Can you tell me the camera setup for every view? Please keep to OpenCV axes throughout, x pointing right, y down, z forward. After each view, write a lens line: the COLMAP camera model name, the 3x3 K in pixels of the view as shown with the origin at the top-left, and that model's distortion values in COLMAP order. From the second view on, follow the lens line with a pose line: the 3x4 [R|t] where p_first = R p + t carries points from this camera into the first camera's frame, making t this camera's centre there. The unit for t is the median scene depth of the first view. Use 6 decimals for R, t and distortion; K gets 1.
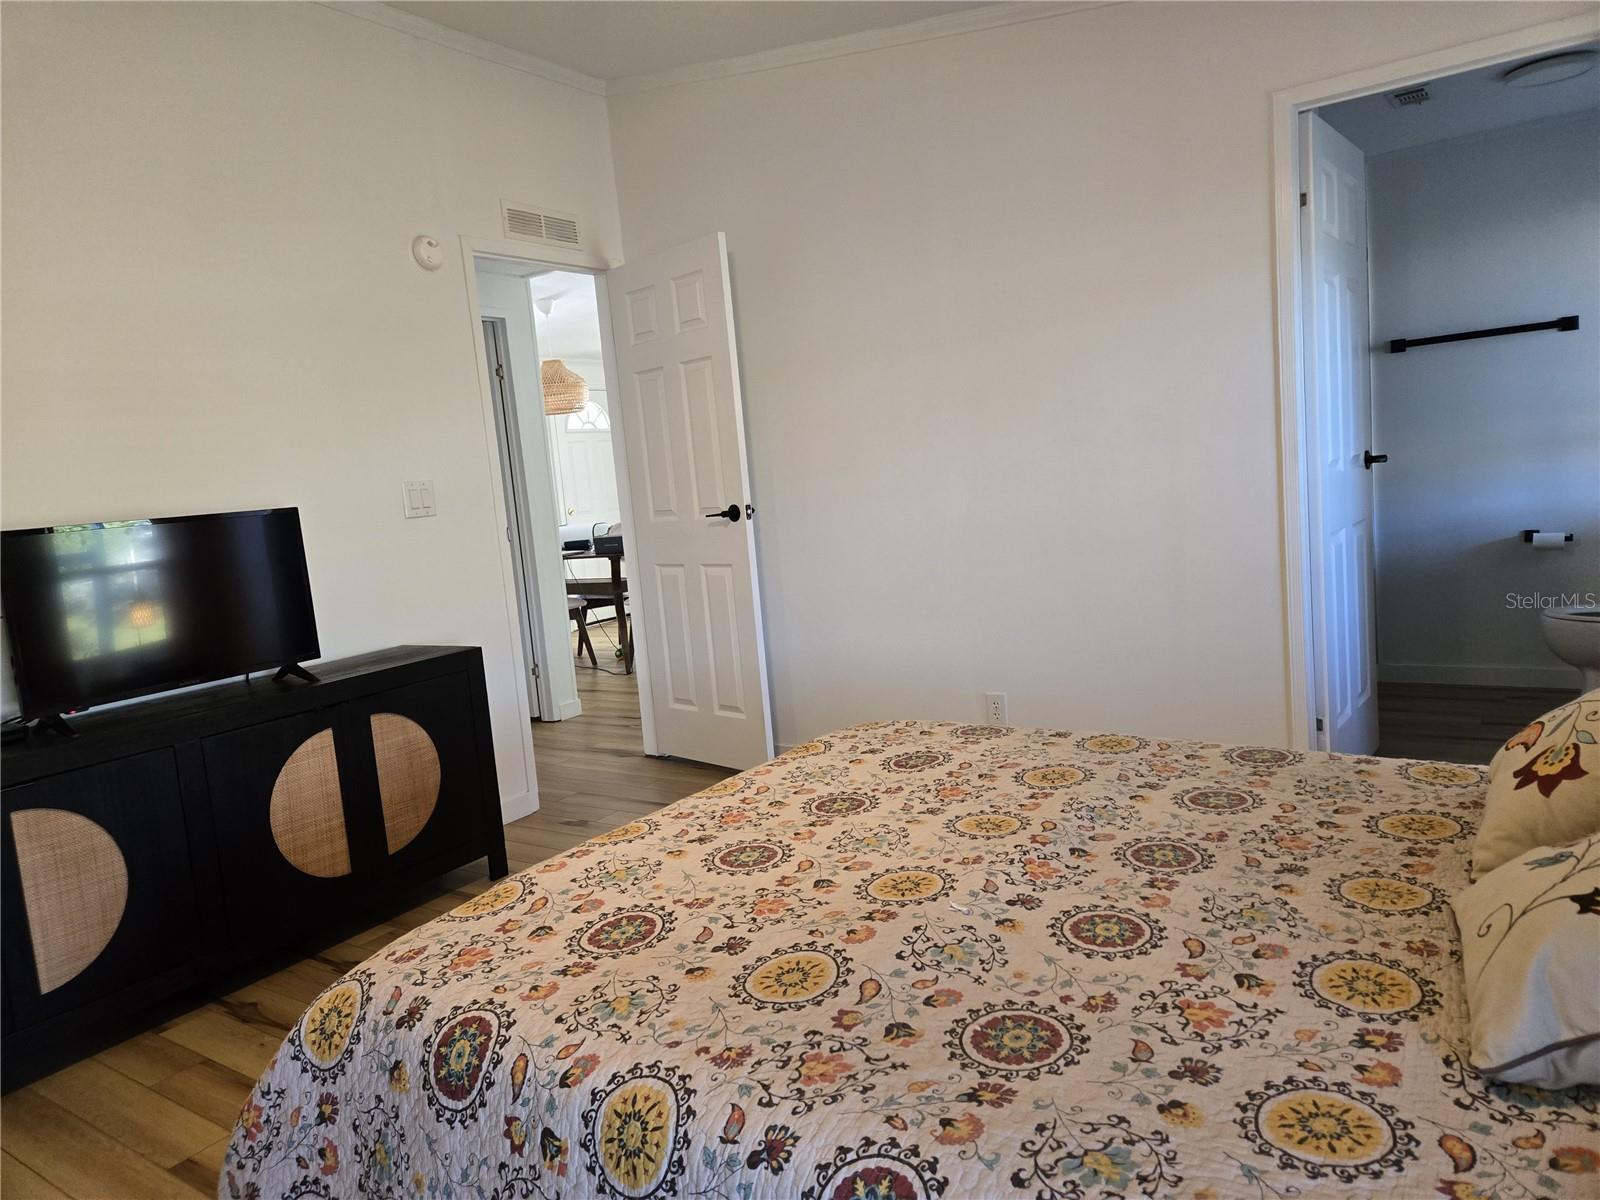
lens RADIAL K [[1077.7, 0, 809.4], [0, 1077.7, 600.7], [0, 0, 1]] dist [0.078084, -0.054738]
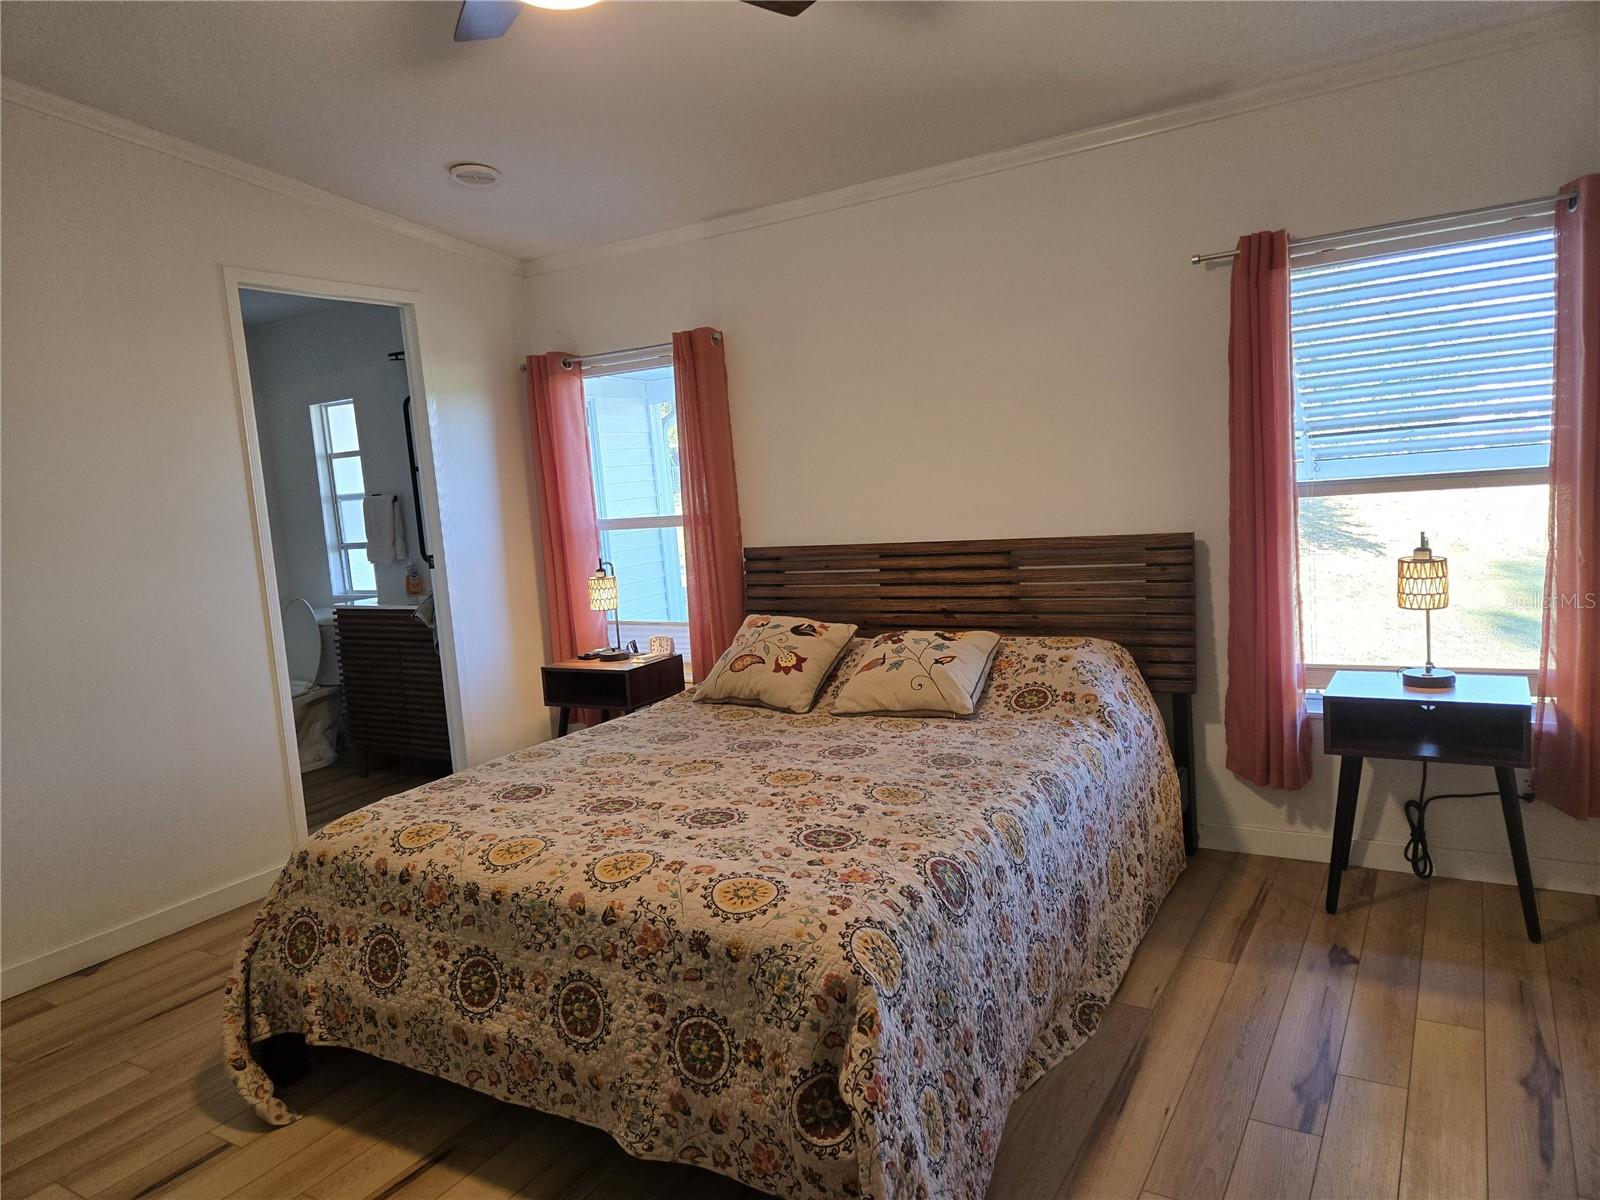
lens RADIAL K [[1077.7, 0, 809.2], [0, 1077.7, 600.4], [0, 0, 1]] dist [0.078084, -0.054738]
pose [[-0.065233, -0.018656, 0.997696, -1.446577], [0.206100, 0.978015, 0.031764, -0.035825], [-0.976354, 0.207698, -0.059954, 0.983227]]
